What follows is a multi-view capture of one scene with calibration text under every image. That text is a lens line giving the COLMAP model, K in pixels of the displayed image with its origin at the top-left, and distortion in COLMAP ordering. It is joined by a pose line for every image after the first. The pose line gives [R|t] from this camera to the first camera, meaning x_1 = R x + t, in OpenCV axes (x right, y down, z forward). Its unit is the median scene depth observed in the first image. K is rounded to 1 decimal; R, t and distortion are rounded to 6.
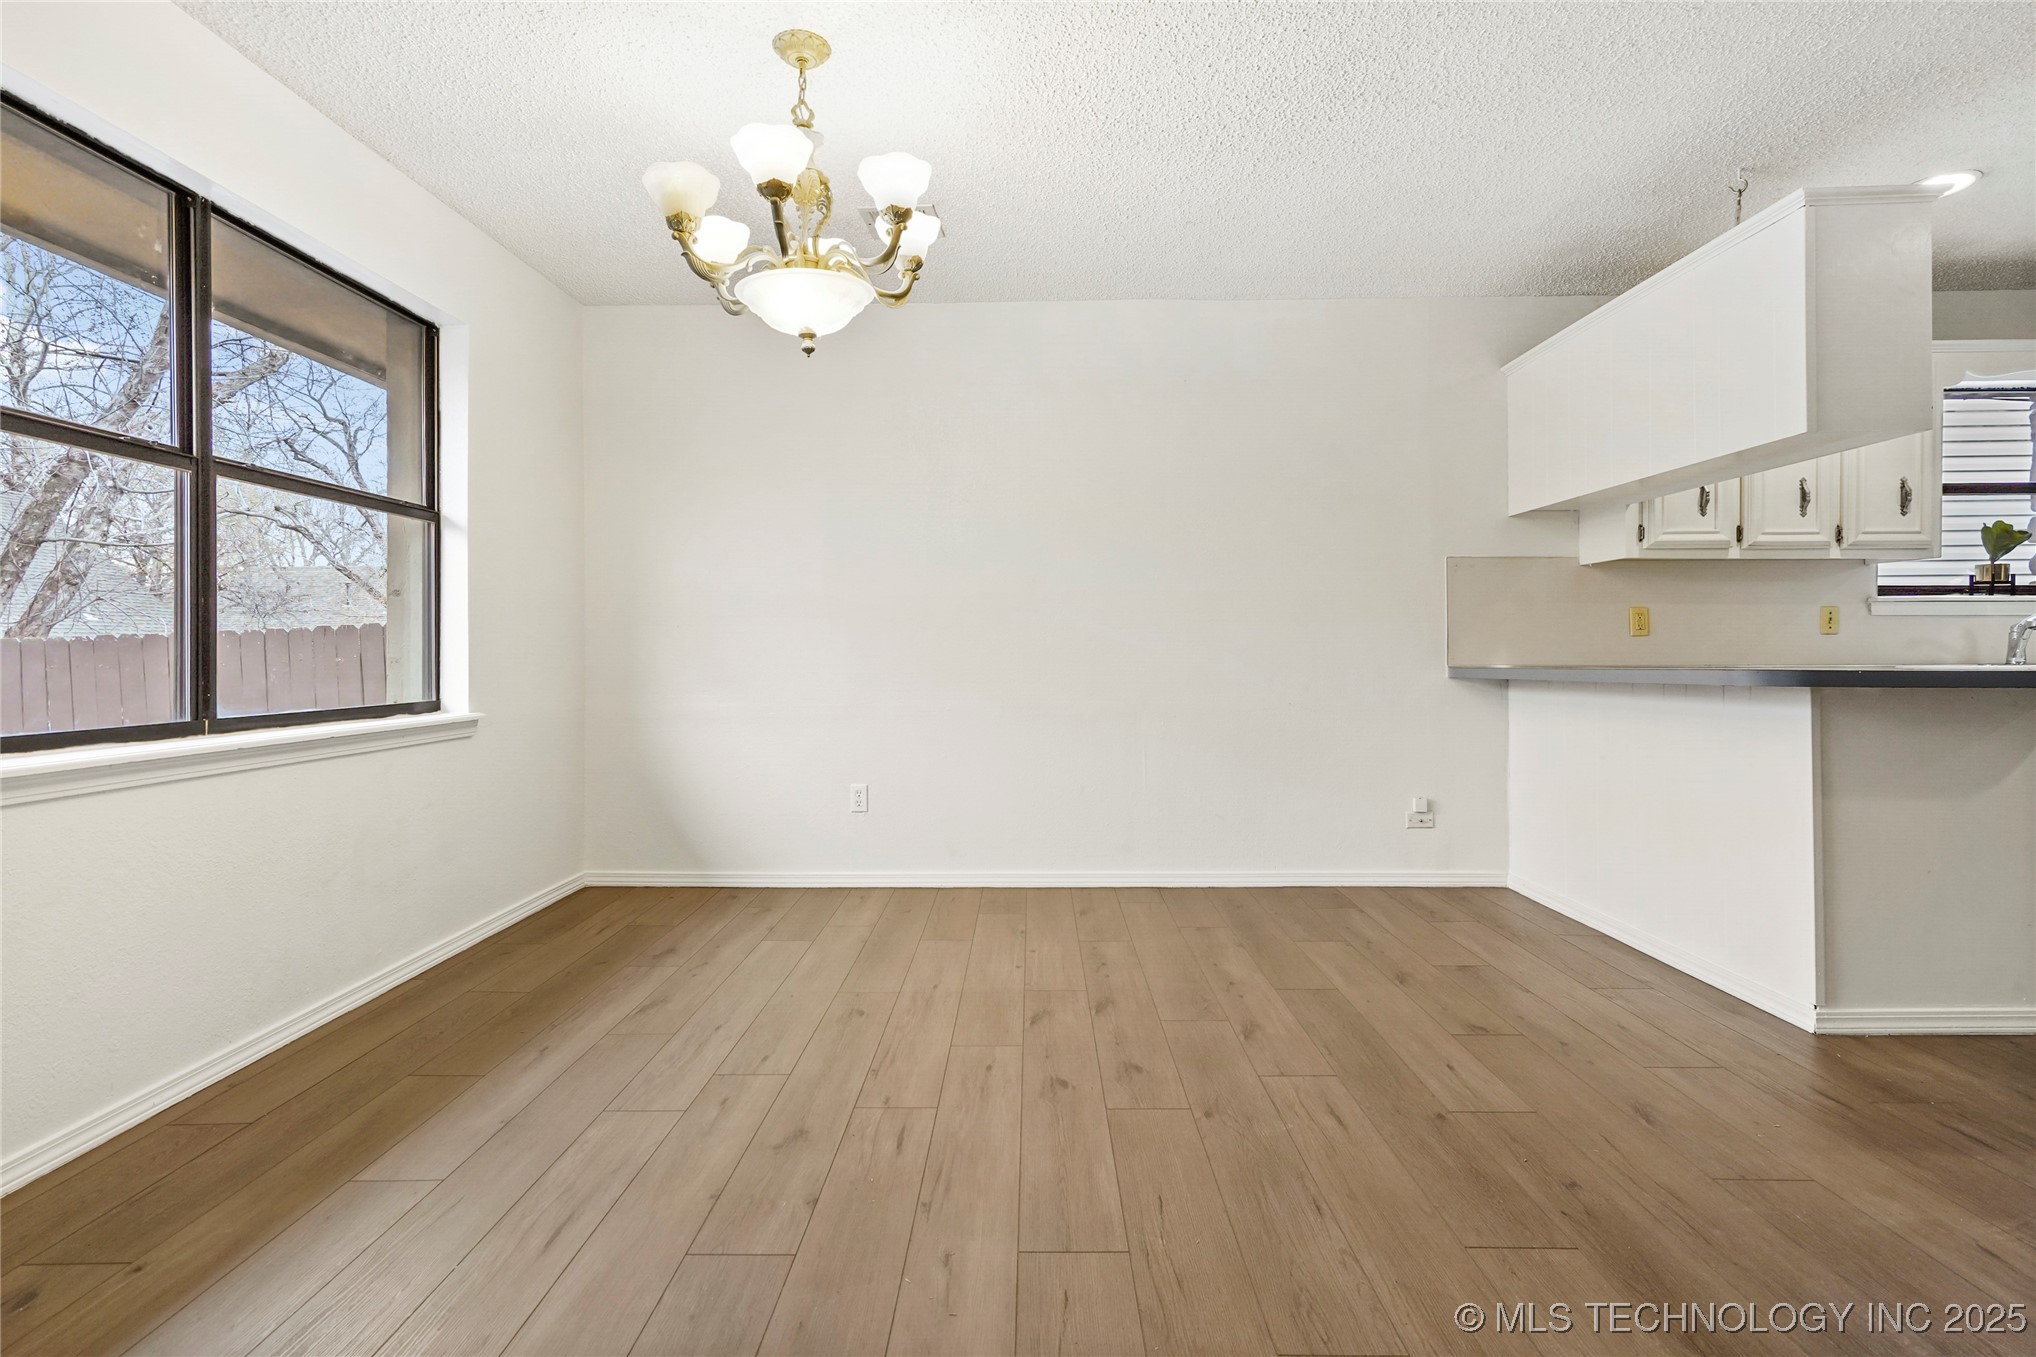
lens RADIAL K [[959.4, 0, 1012.5], [0, 959.4, 670.6], [0, 0, 1]] dist [0.011955, 0.000640]
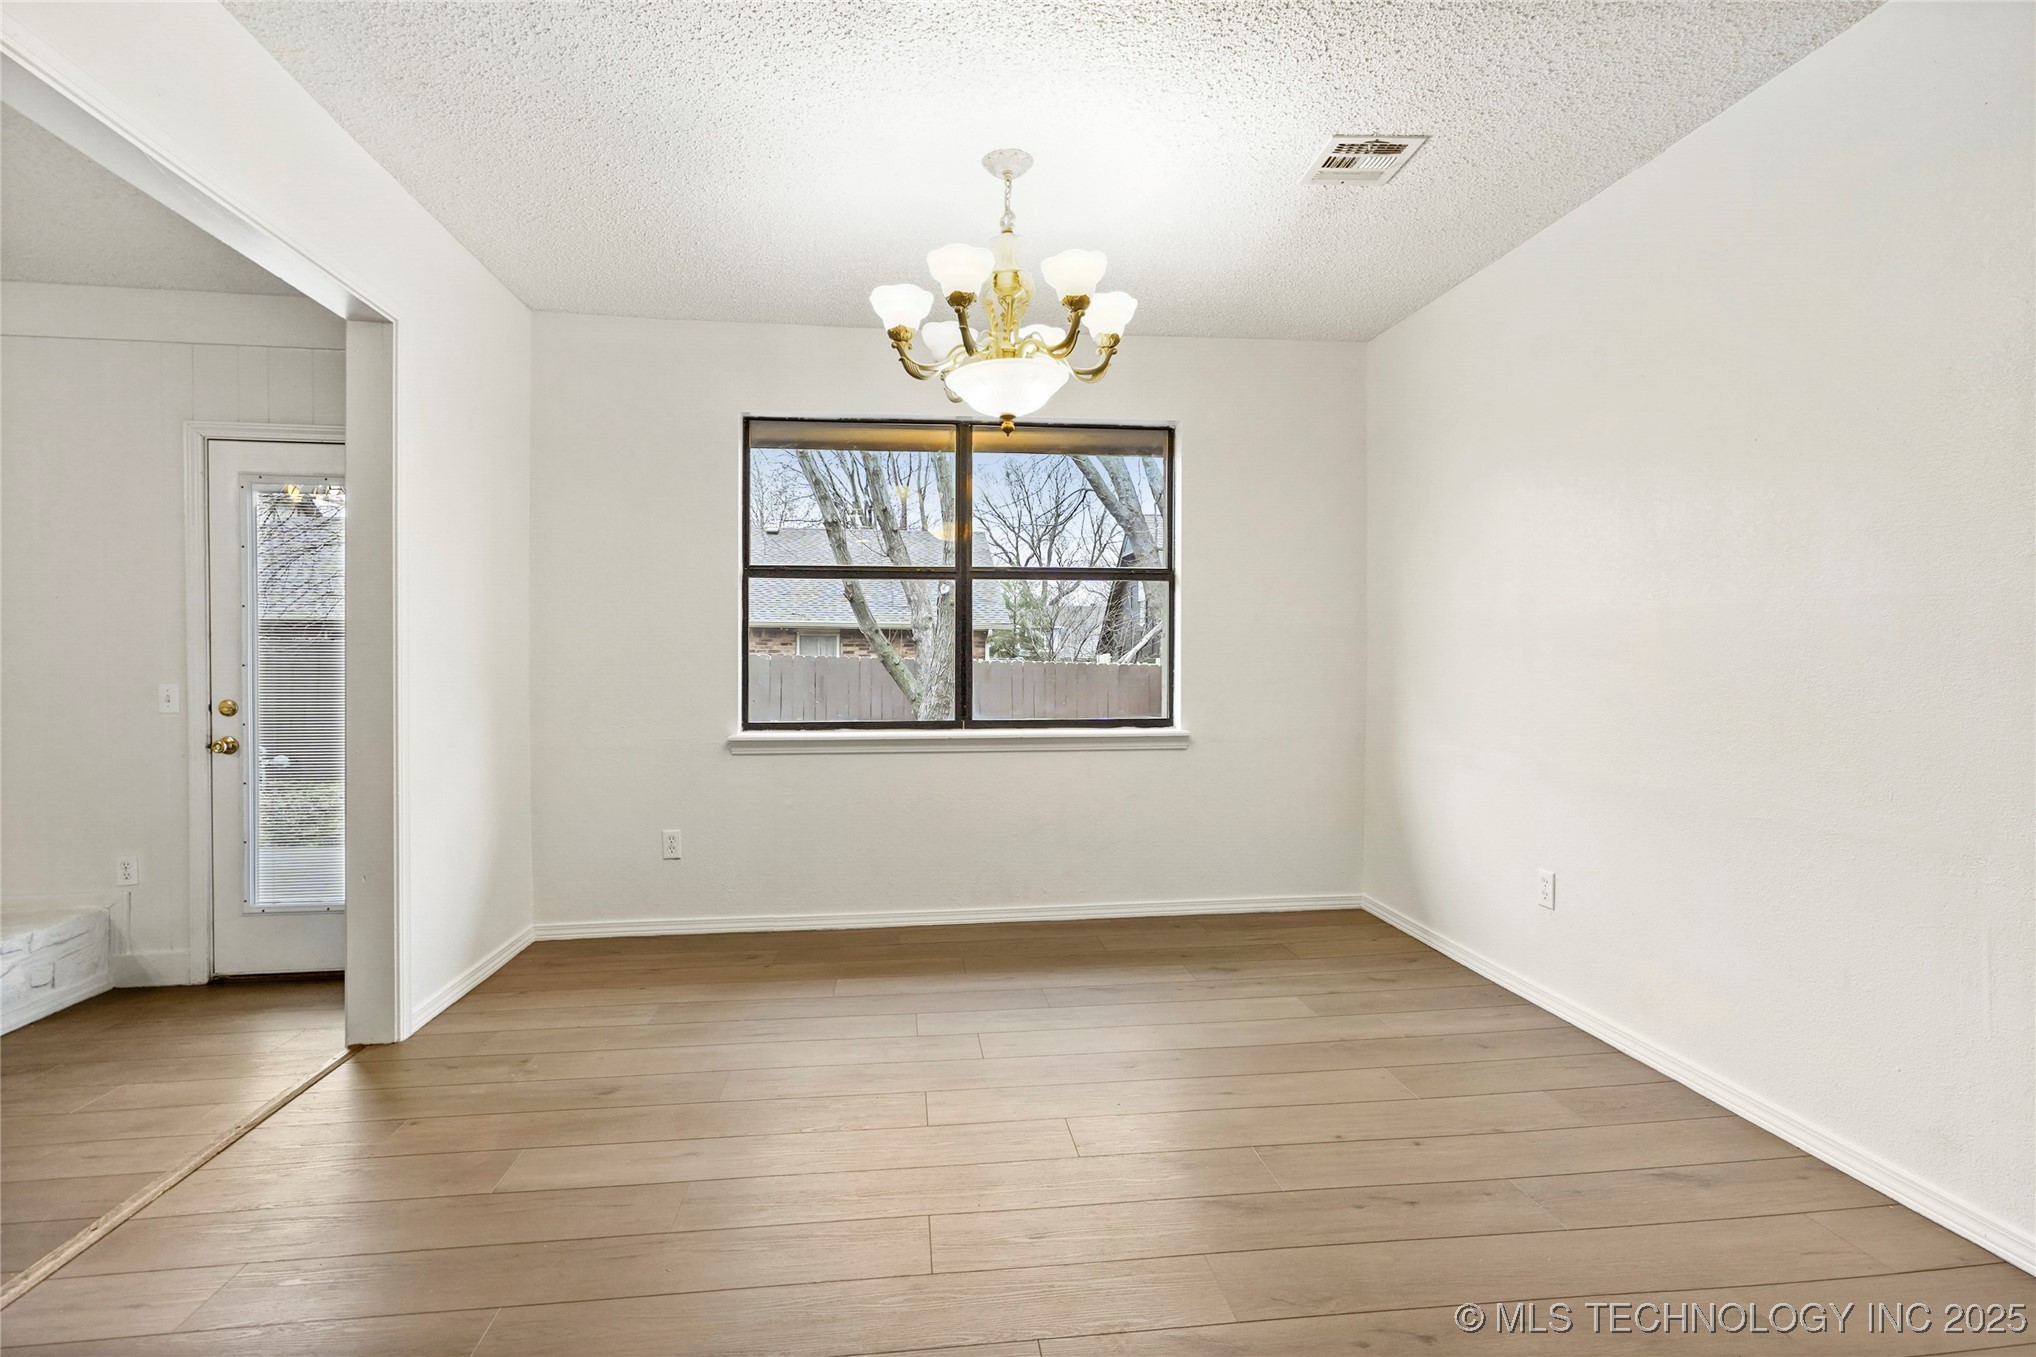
lens RADIAL K [[959.4, 0, 1012.5], [0, 959.4, 670.6], [0, 0, 1]] dist [0.011955, 0.000640]
pose [[0.133883, 0.016807, -0.990855, 0.826436], [-0.019926, 0.999700, 0.014265, -0.059502], [0.990797, 0.017834, 0.134177, 0.785591]]
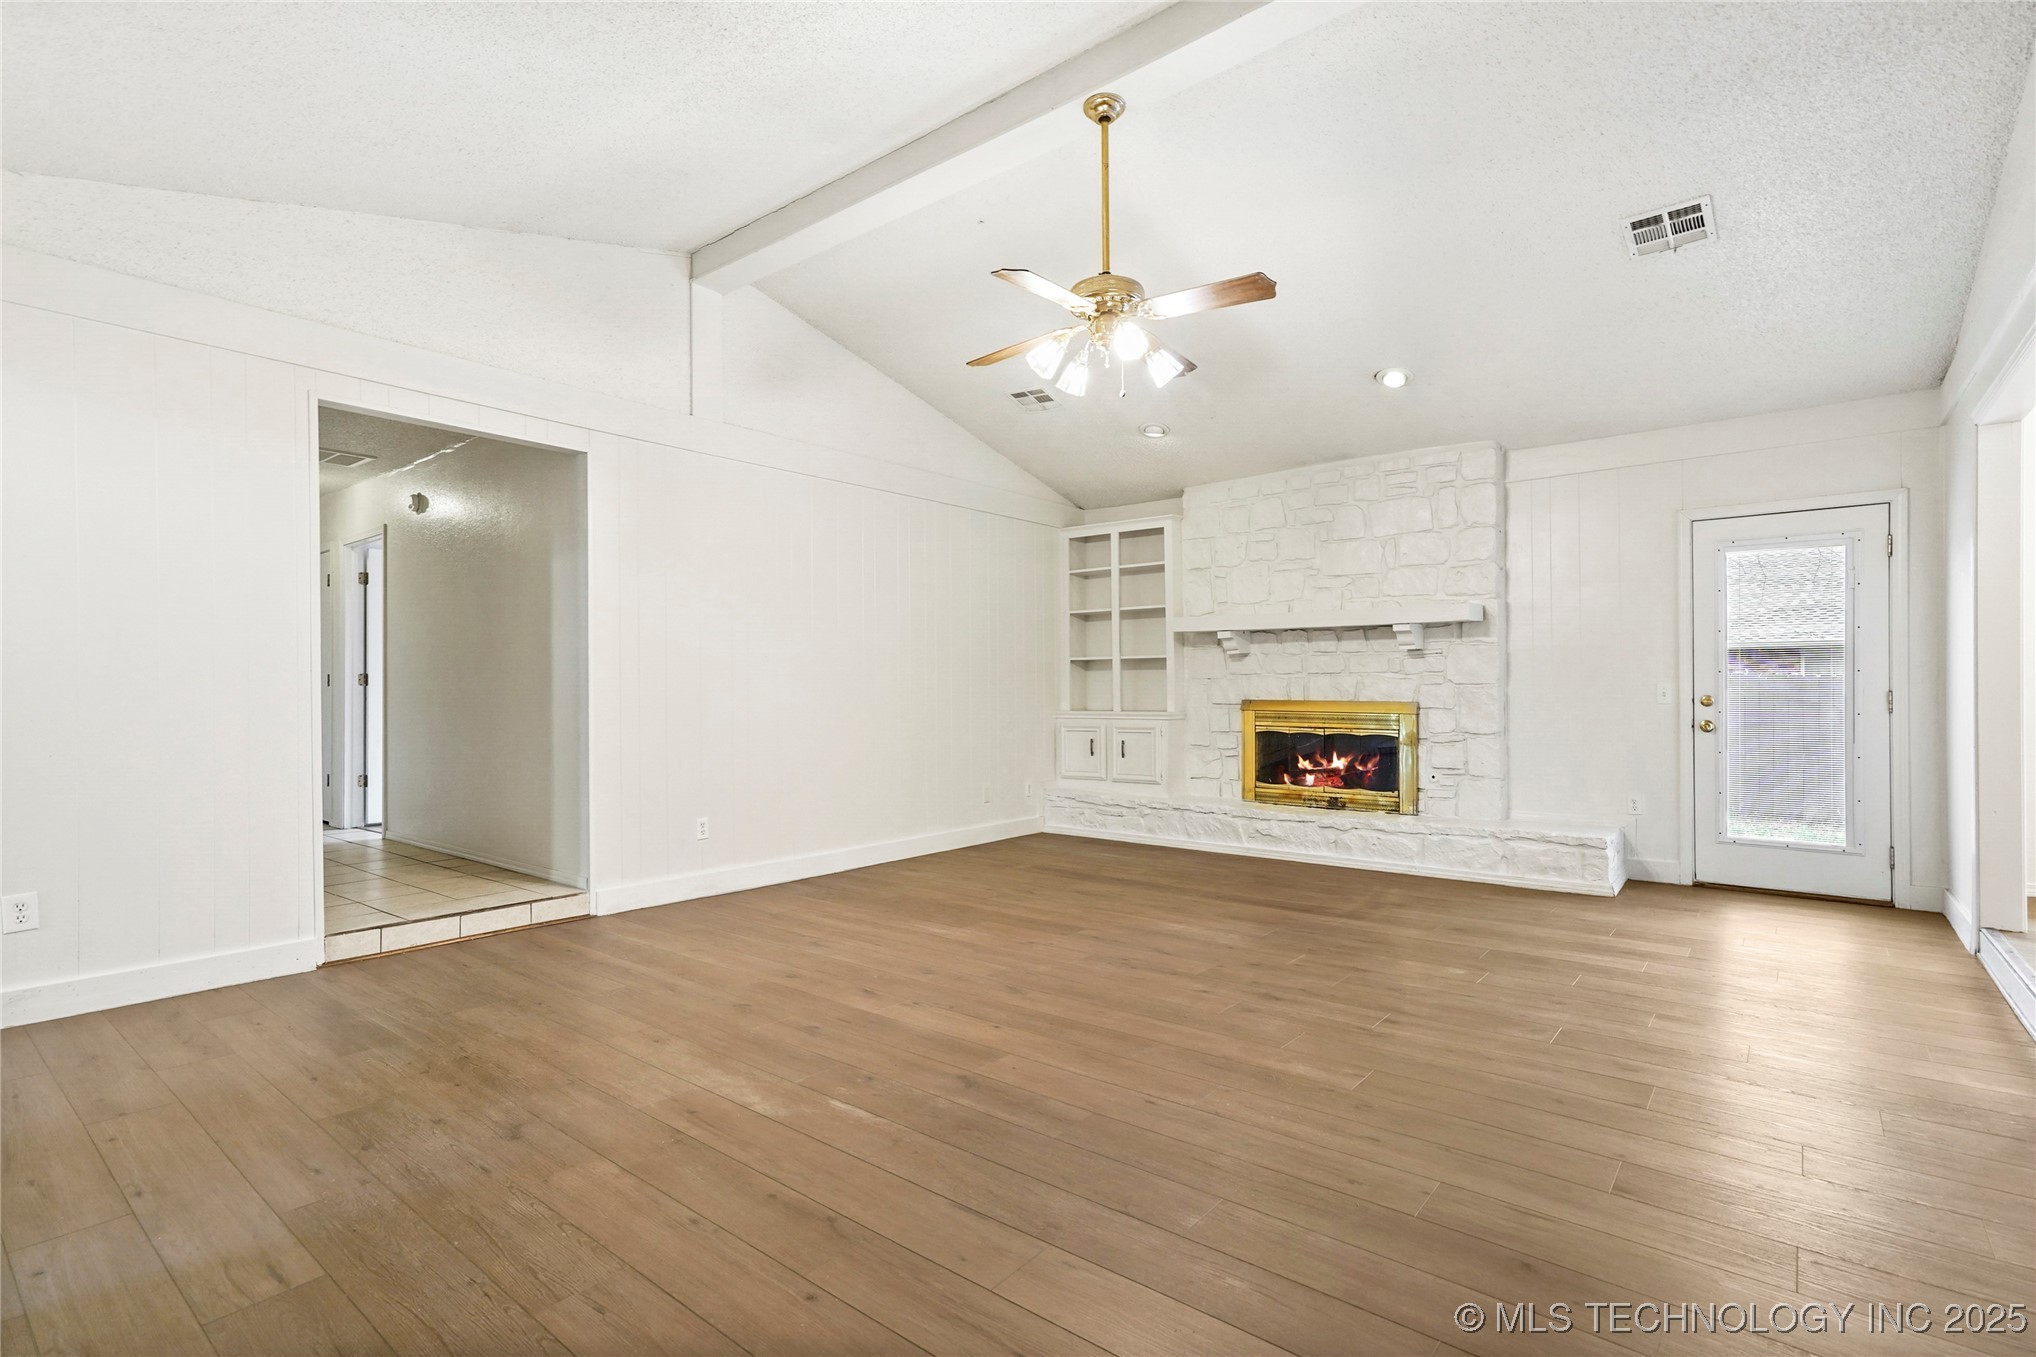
lens RADIAL K [[959.8, 0, 1013.0], [0, 959.8, 683.2], [0, 0, 1]] dist [-0.004819, 0.000245]
pose [[-0.612964, -0.000540, -0.790110, 1.790210], [-0.009374, 0.999934, 0.006589, -0.001962], [0.790055, 0.011445, -0.612929, -0.045388]]
